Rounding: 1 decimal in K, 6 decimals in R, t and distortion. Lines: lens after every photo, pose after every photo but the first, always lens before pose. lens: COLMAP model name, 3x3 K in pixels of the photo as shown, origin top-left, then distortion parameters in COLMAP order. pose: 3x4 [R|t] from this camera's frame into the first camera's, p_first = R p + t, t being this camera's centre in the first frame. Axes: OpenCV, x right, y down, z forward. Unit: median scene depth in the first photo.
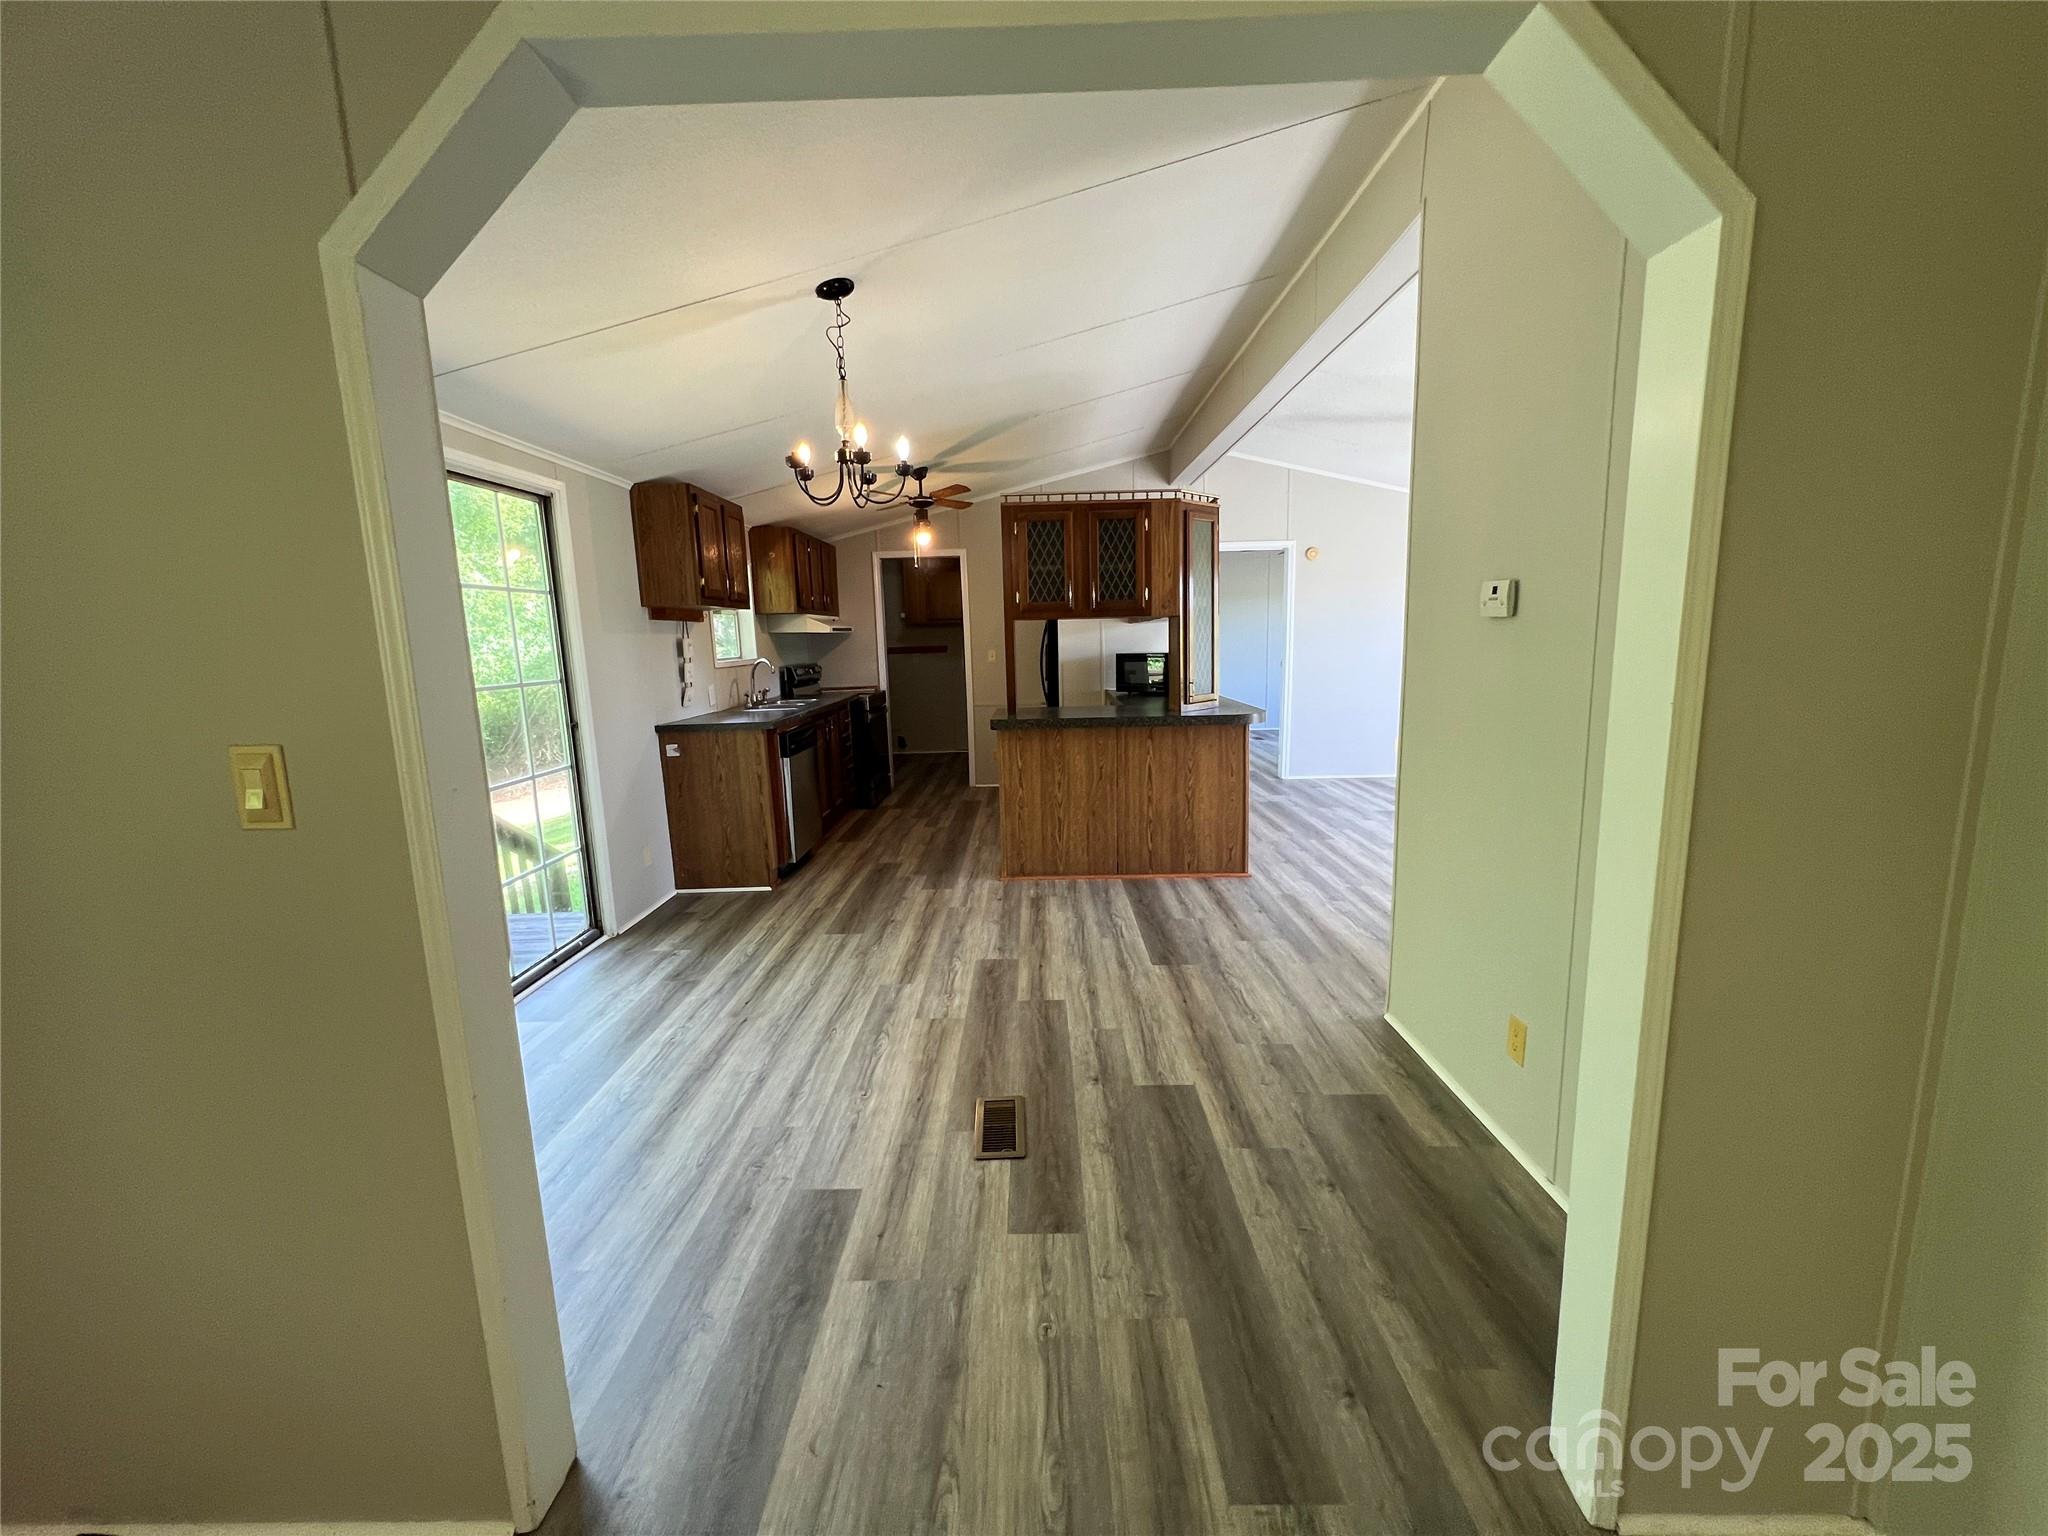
lens RADIAL K [[816.9, 0, 1020.6], [0, 816.9, 768.0], [0, 0, 1]] dist [0.001427, -0.000527]
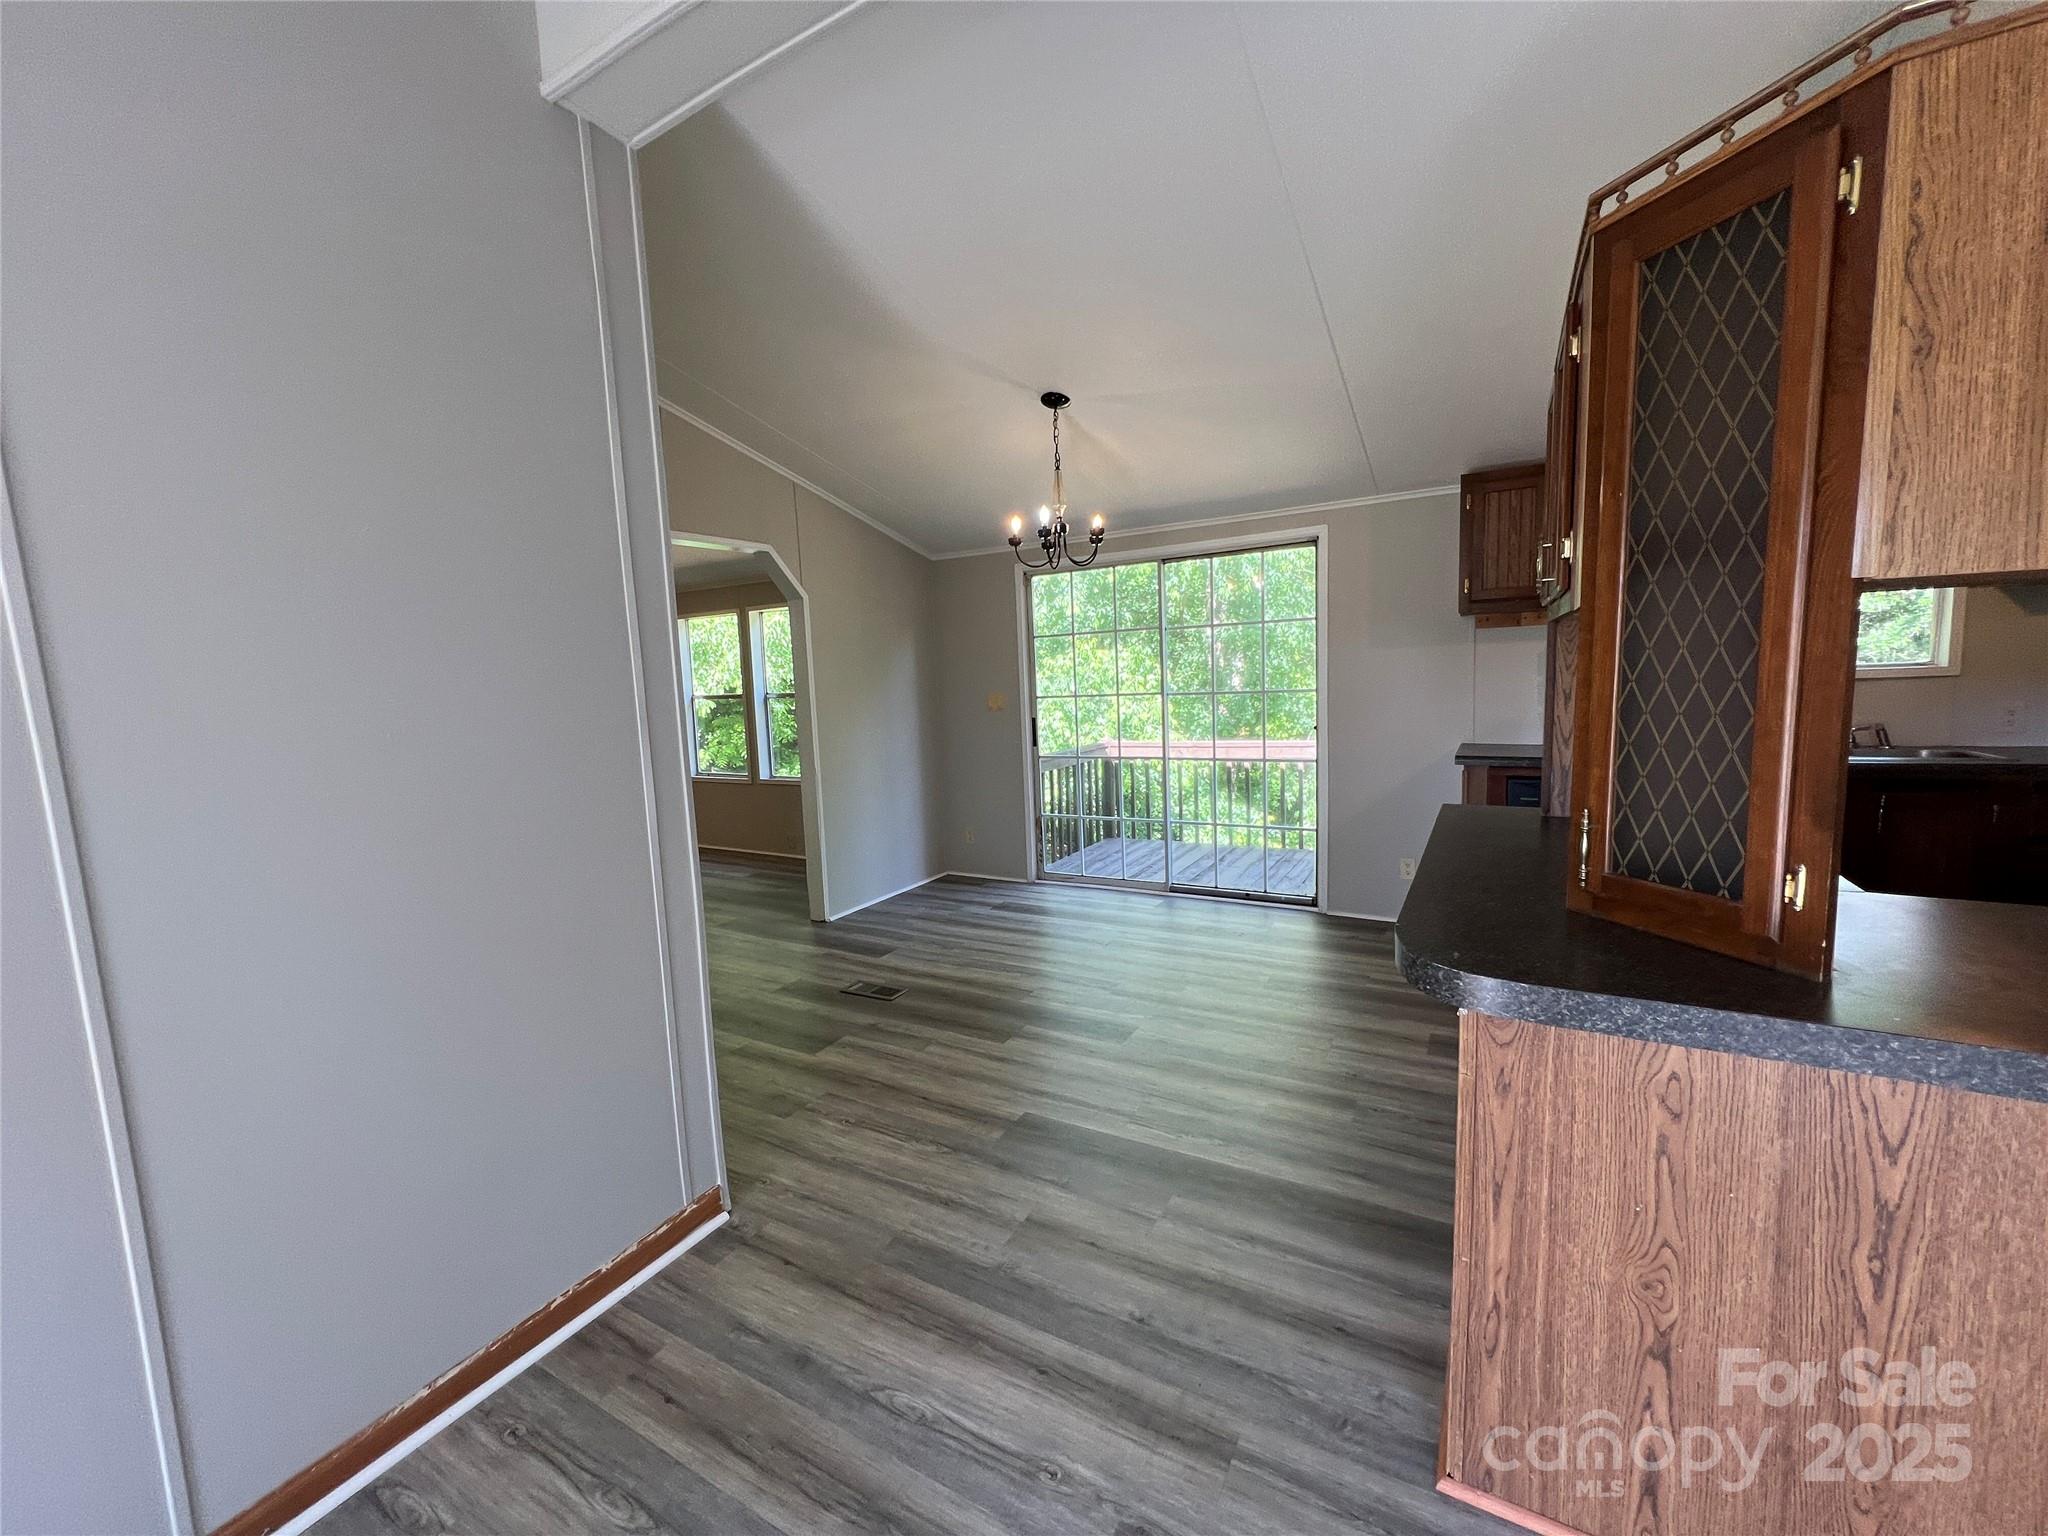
lens RADIAL K [[816.9, 0, 1022.6], [0, 816.9, 765.0], [0, 0, 1]] dist [0.001427, -0.000527]
pose [[-0.483635, 0.144223, -0.863306, 0.586326], [-0.085461, 0.973837, 0.210565, -0.177382], [0.871088, 0.175615, -0.458656, 0.977176]]
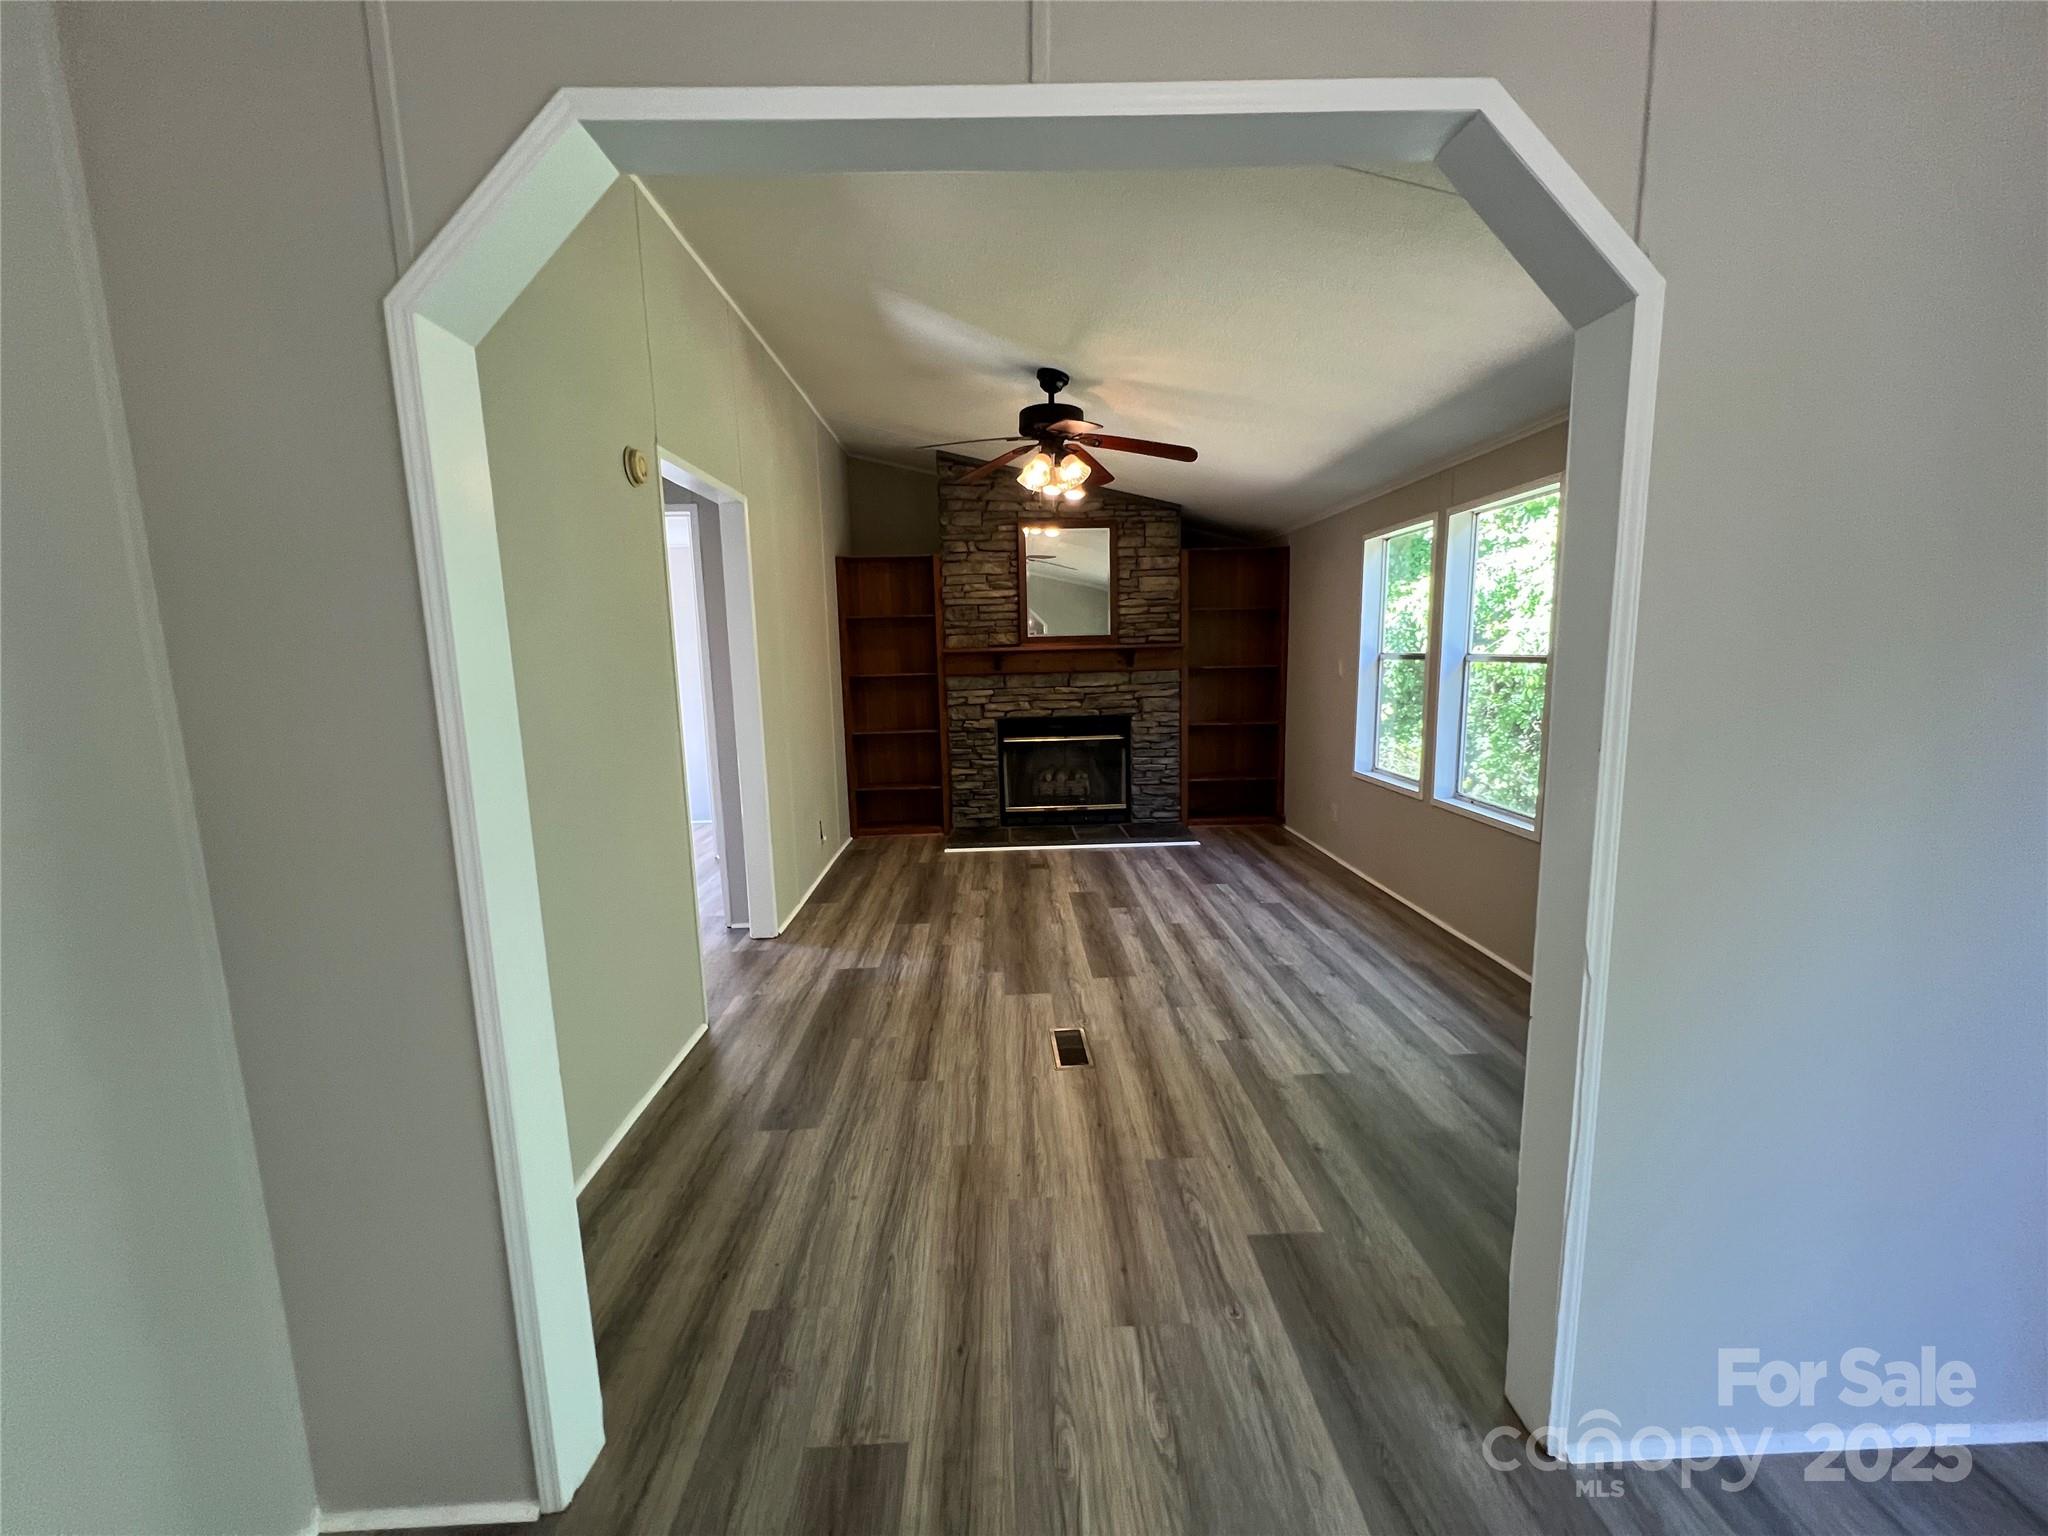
lens RADIAL K [[816.9, 0, 1023.7], [0, 816.9, 768.0], [0, 0, 1]] dist [0.001427, -0.000527]
pose [[-0.997564, 0.057819, -0.039023, 0.025683], [0.043608, 0.953545, 0.298076, -0.086811], [0.054444, 0.295648, -0.953744, 0.517337]]
